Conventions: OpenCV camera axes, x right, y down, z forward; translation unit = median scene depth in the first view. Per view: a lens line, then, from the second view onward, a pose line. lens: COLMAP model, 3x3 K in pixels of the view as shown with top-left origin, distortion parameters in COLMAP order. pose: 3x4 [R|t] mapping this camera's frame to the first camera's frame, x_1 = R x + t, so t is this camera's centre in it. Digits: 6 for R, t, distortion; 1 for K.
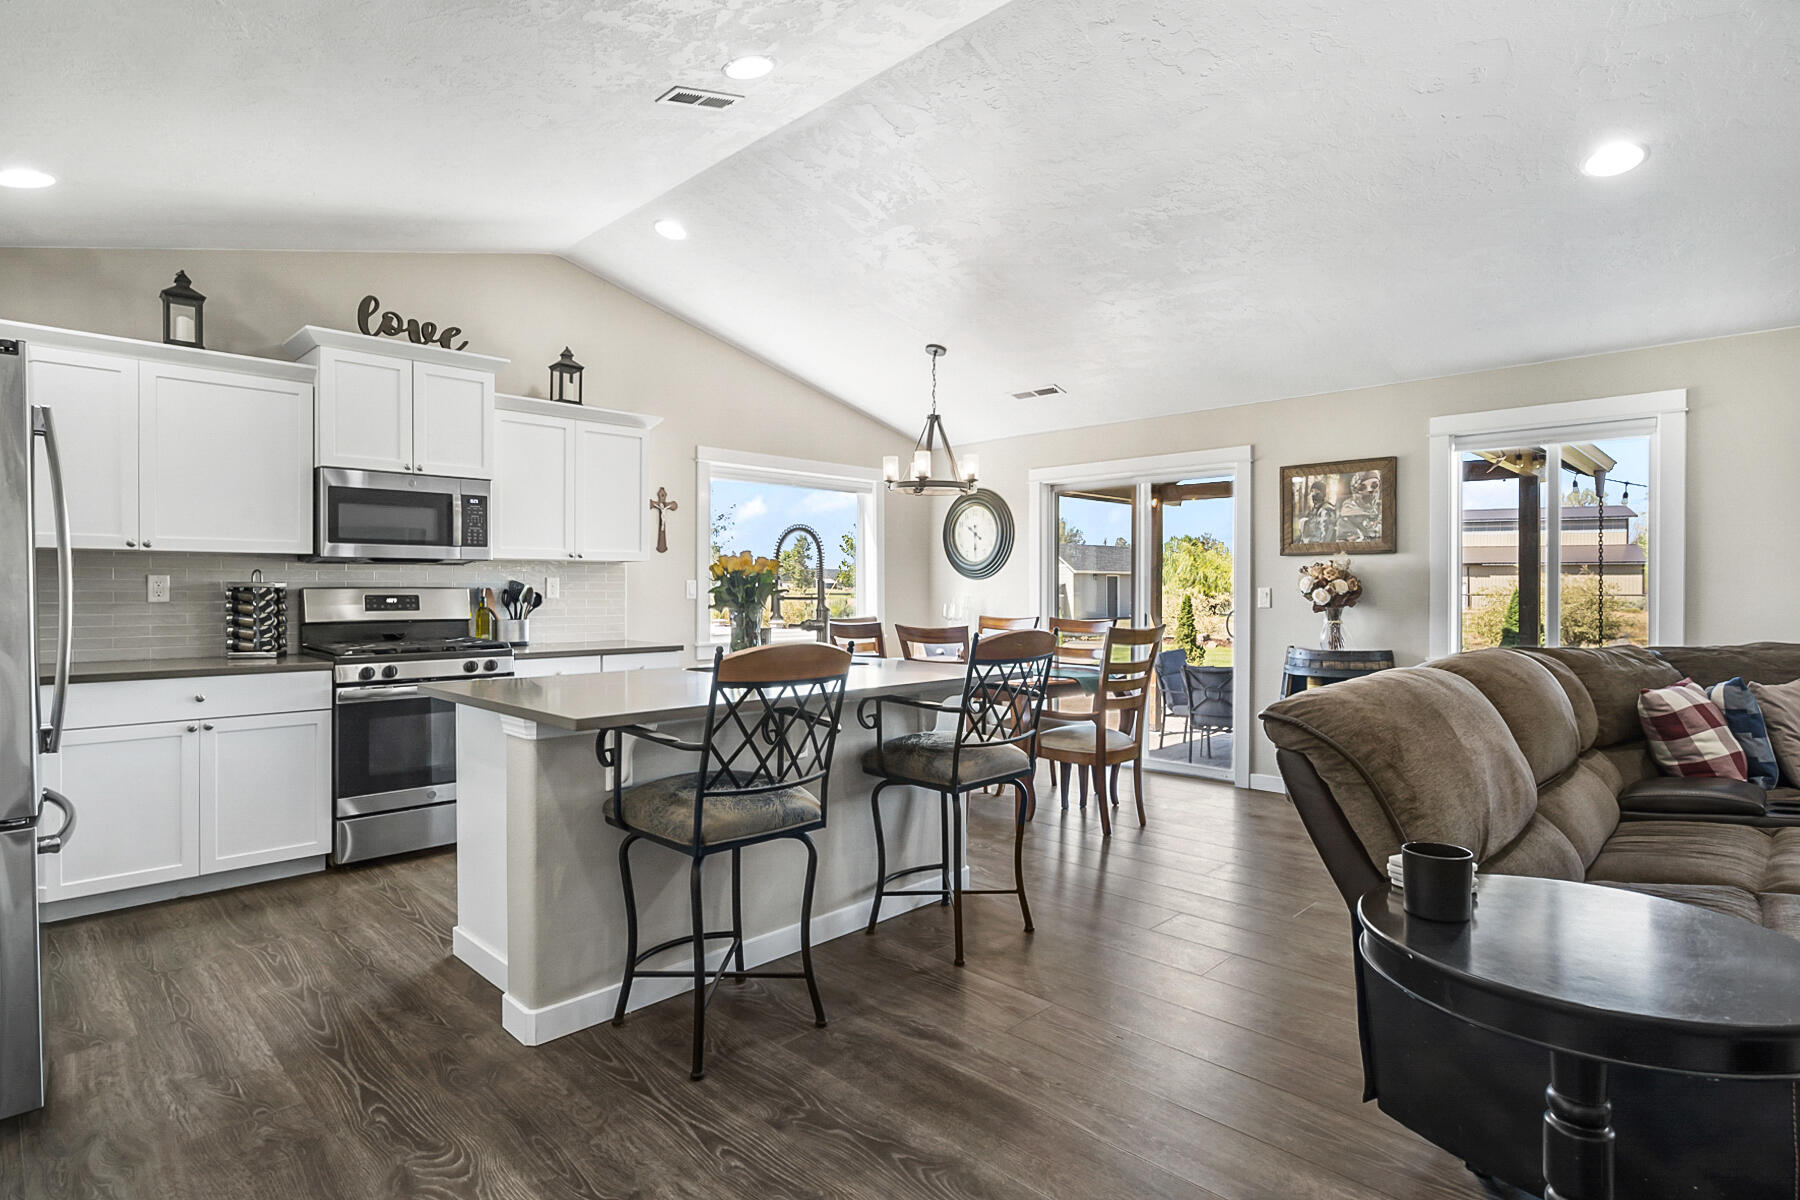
lens RADIAL K [[929.9, 0, 896.6], [0, 929.9, 596.8], [0, 0, 1]] dist [-0.004738, -0.000506]
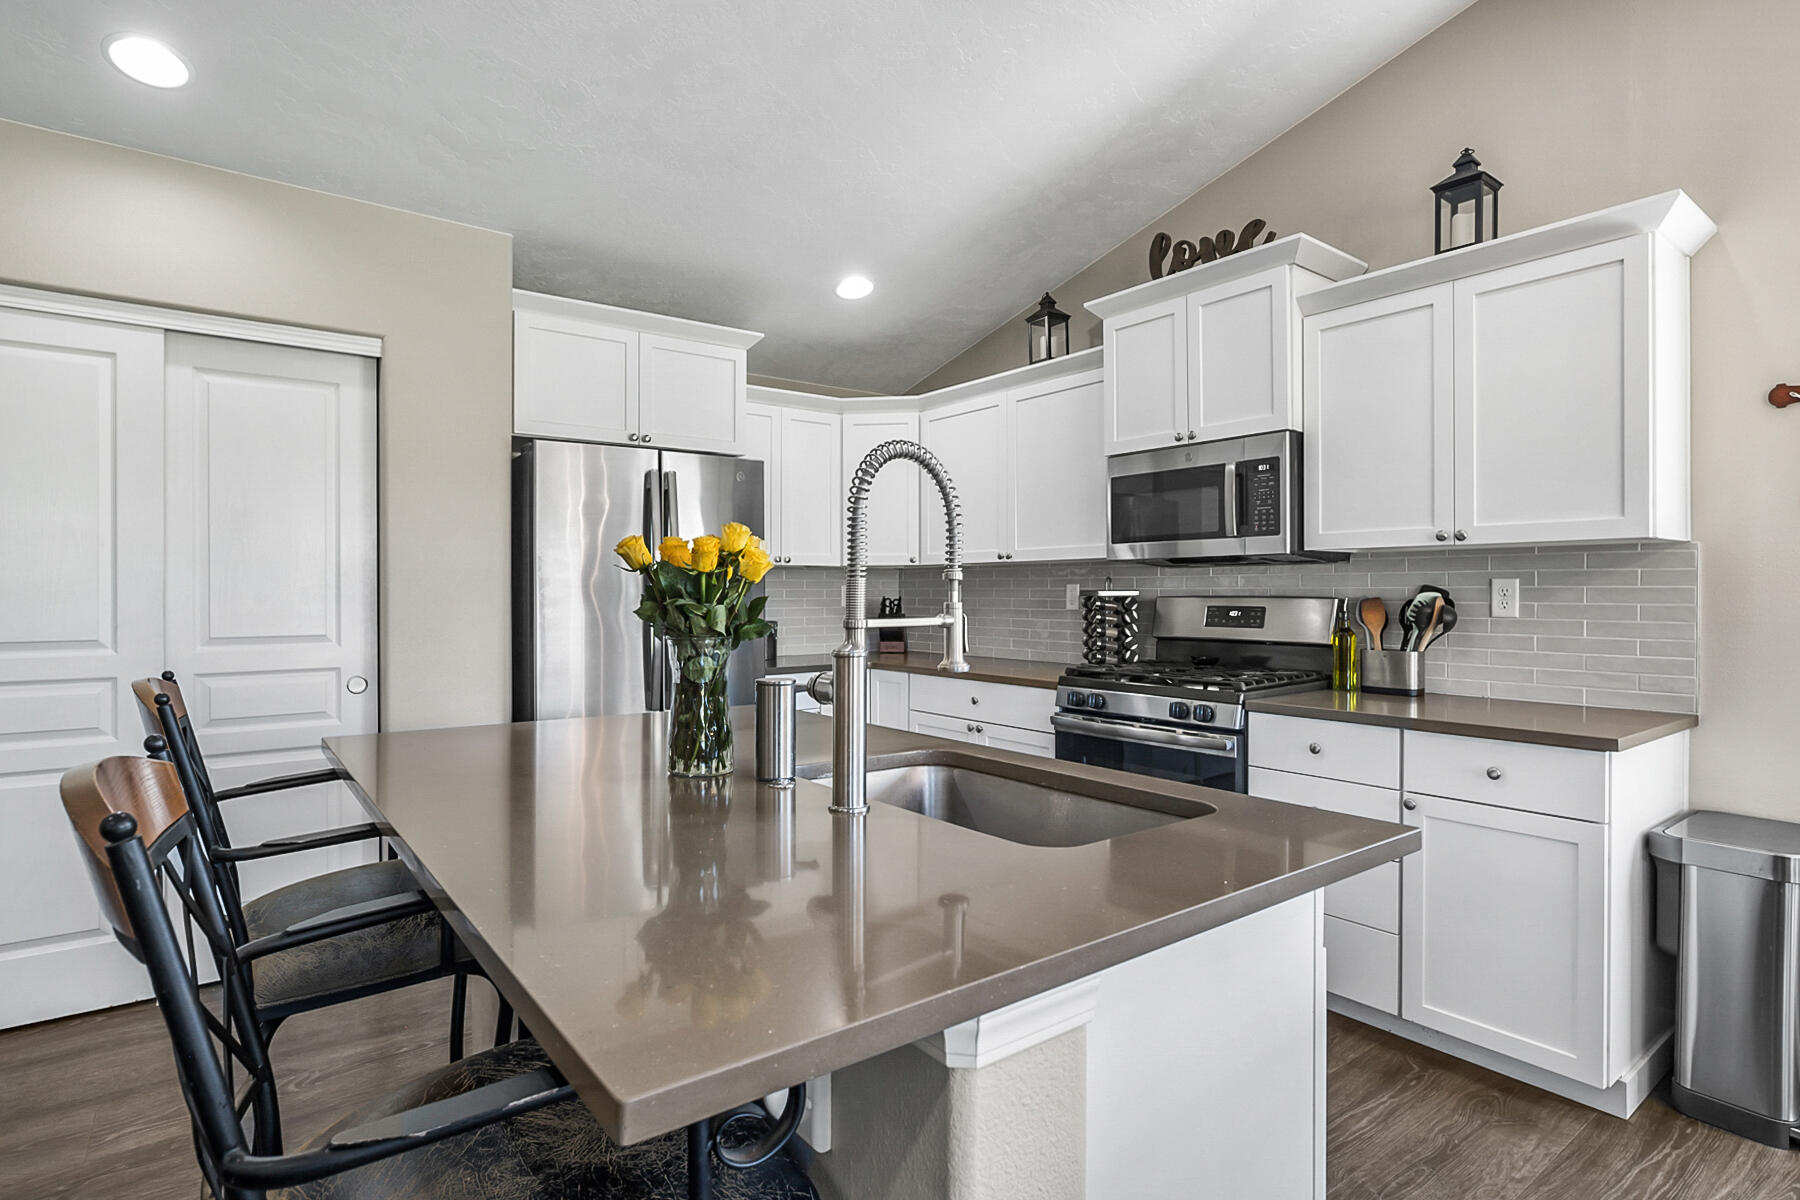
lens RADIAL K [[929.9, 0, 900.8], [0, 929.9, 598.5], [0, 0, 1]] dist [-0.004738, -0.000506]
pose [[-0.146382, 0.003018, -0.989224, 0.244786], [-0.010930, 0.999929, 0.004668, -0.008999], [0.989168, 0.011496, -0.146338, 0.847246]]
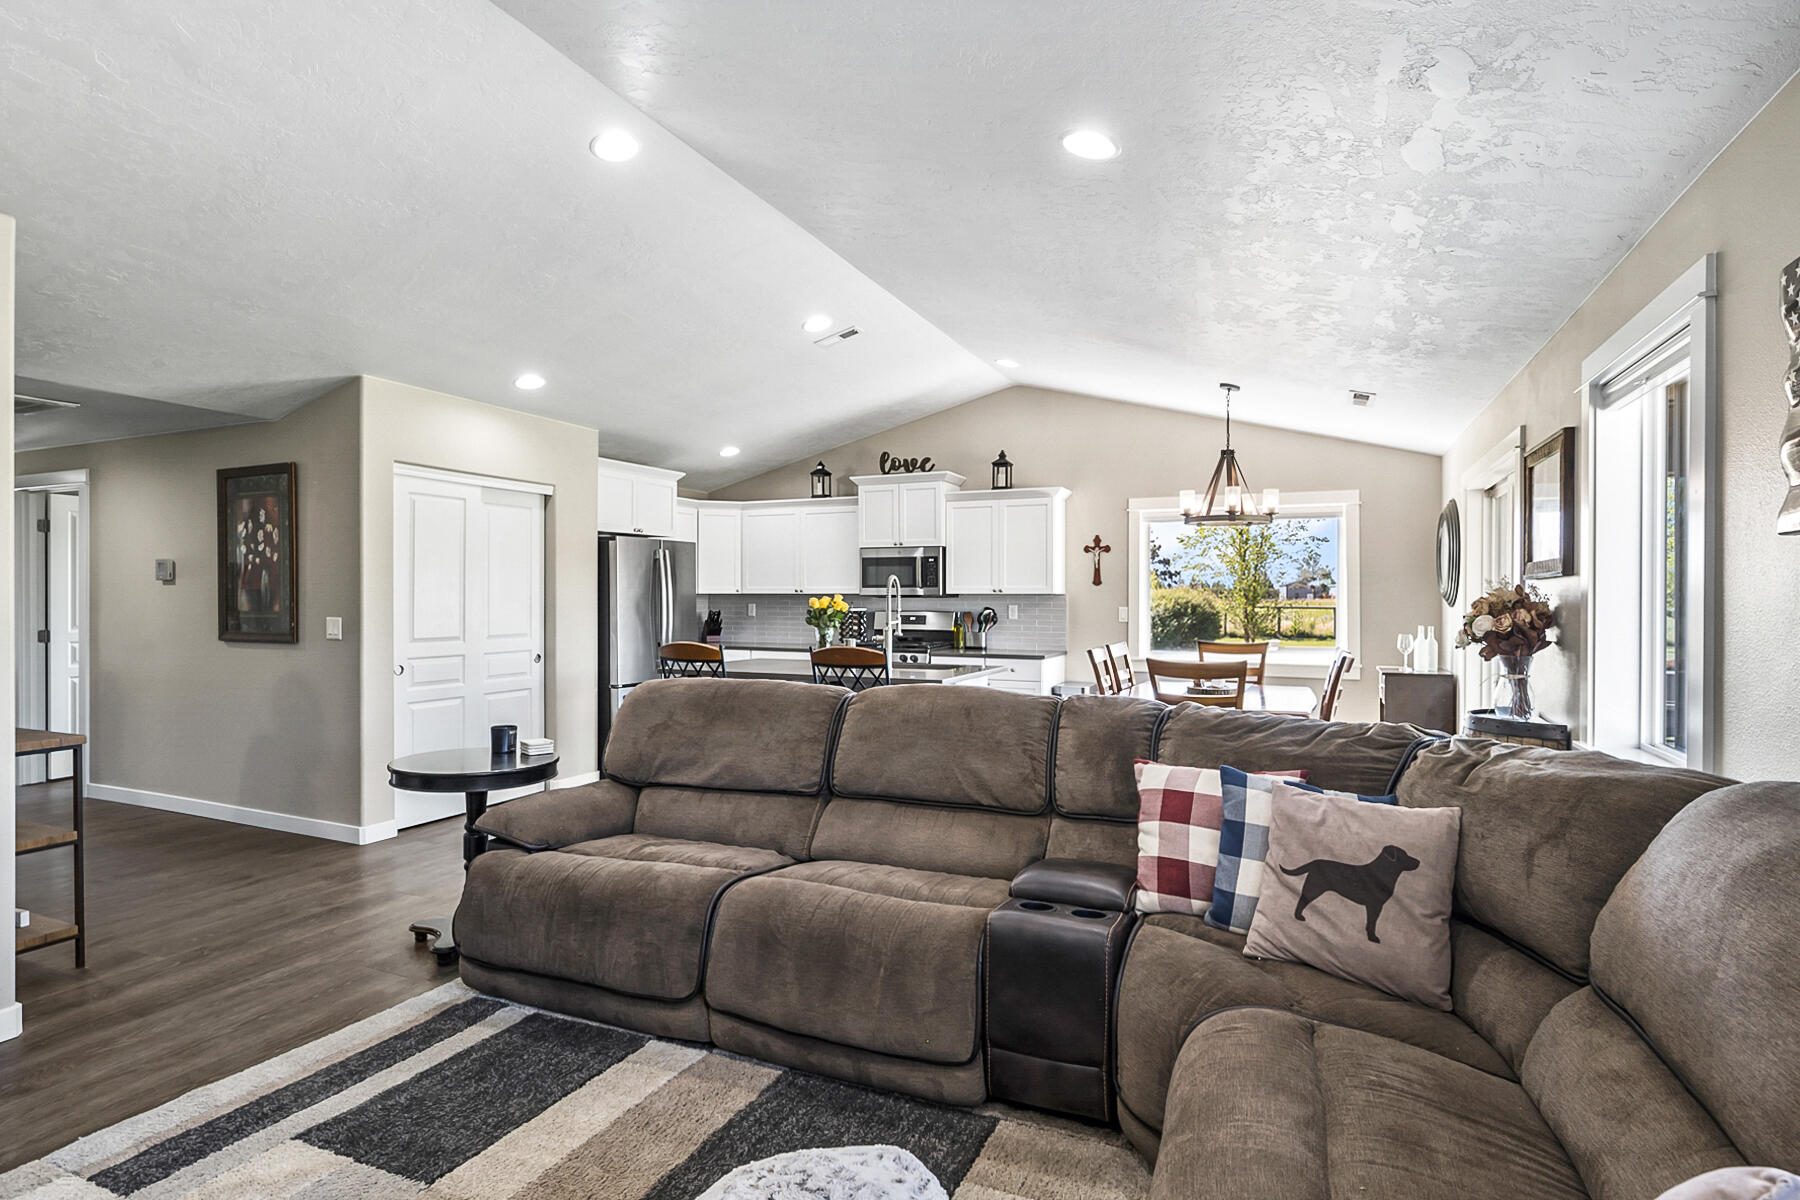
lens RADIAL K [[929.9, 0, 904.6], [0, 929.9, 600.8], [0, 0, 1]] dist [-0.004738, -0.000506]
pose [[0.347828, 0.002854, -0.937554, 1.099345], [-0.011930, 0.999928, -0.001383, -0.027038], [0.937482, 0.011666, 0.347837, 0.377728]]
